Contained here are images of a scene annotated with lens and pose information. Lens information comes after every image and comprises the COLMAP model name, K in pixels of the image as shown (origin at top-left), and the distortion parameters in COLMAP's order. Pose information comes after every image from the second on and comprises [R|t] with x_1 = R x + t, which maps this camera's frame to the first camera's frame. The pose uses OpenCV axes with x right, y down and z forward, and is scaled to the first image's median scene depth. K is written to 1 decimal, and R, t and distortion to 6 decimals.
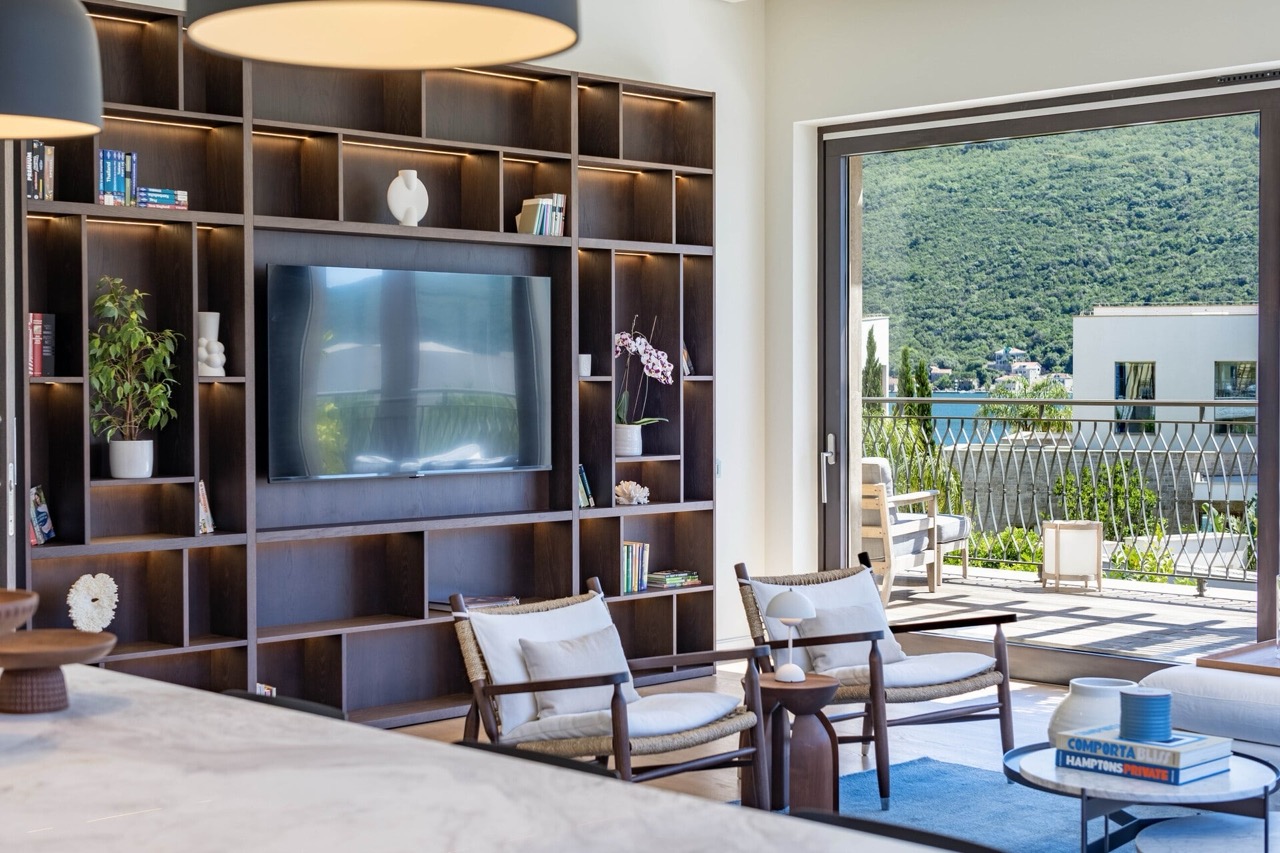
lens RADIAL K [[1901.2, 0, 648.4], [0, 1901.2, 429.8], [0, 0, 1]] dist [0.026549, 0.000000]
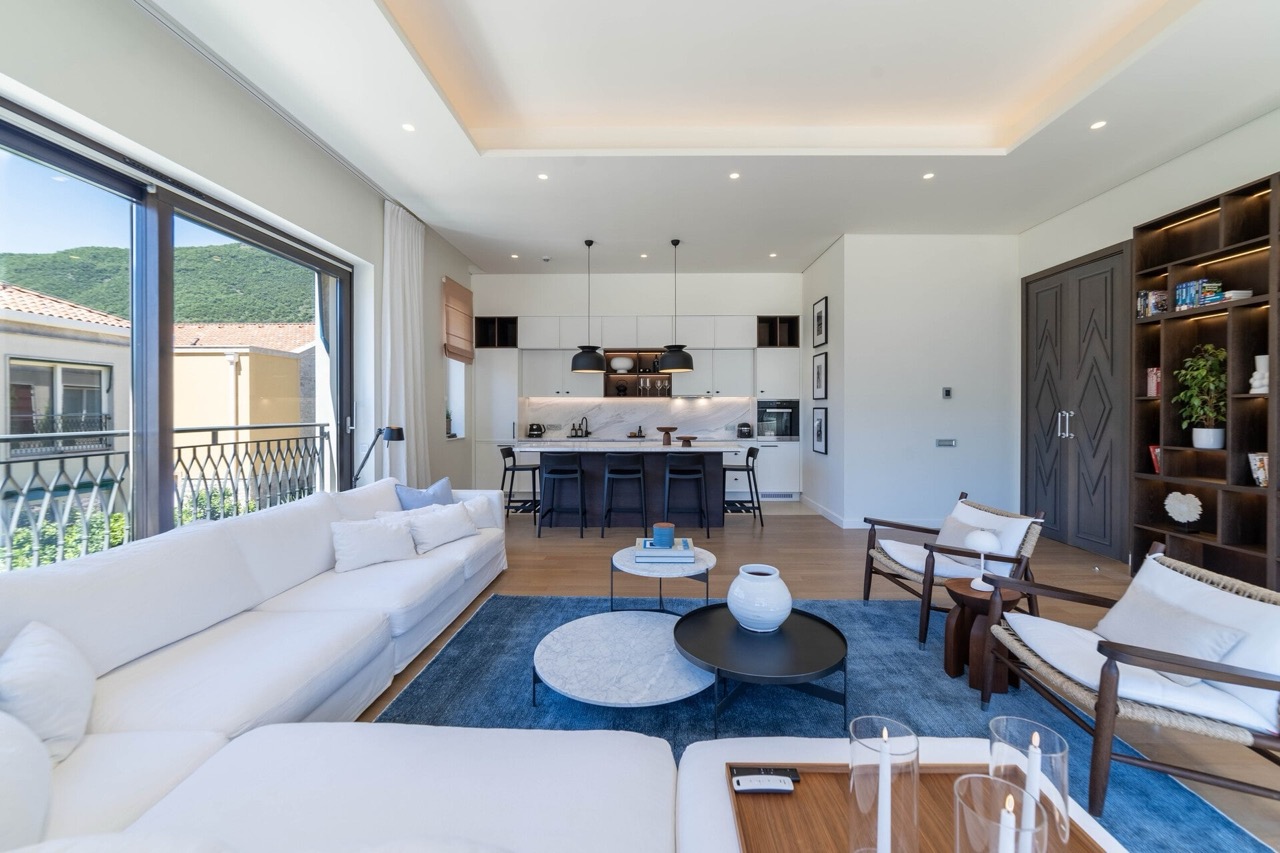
lens RADIAL K [[509.3, 0, 649.2], [0, 509.3, 404.7], [0, 0, 1]] dist [-0.006854, 0.001416]
pose [[-0.713986, -0.006315, -0.700131, 0.448898], [-0.018484, 0.999781, 0.009833, -0.011836], [0.699916, 0.019962, -0.713947, 0.896680]]
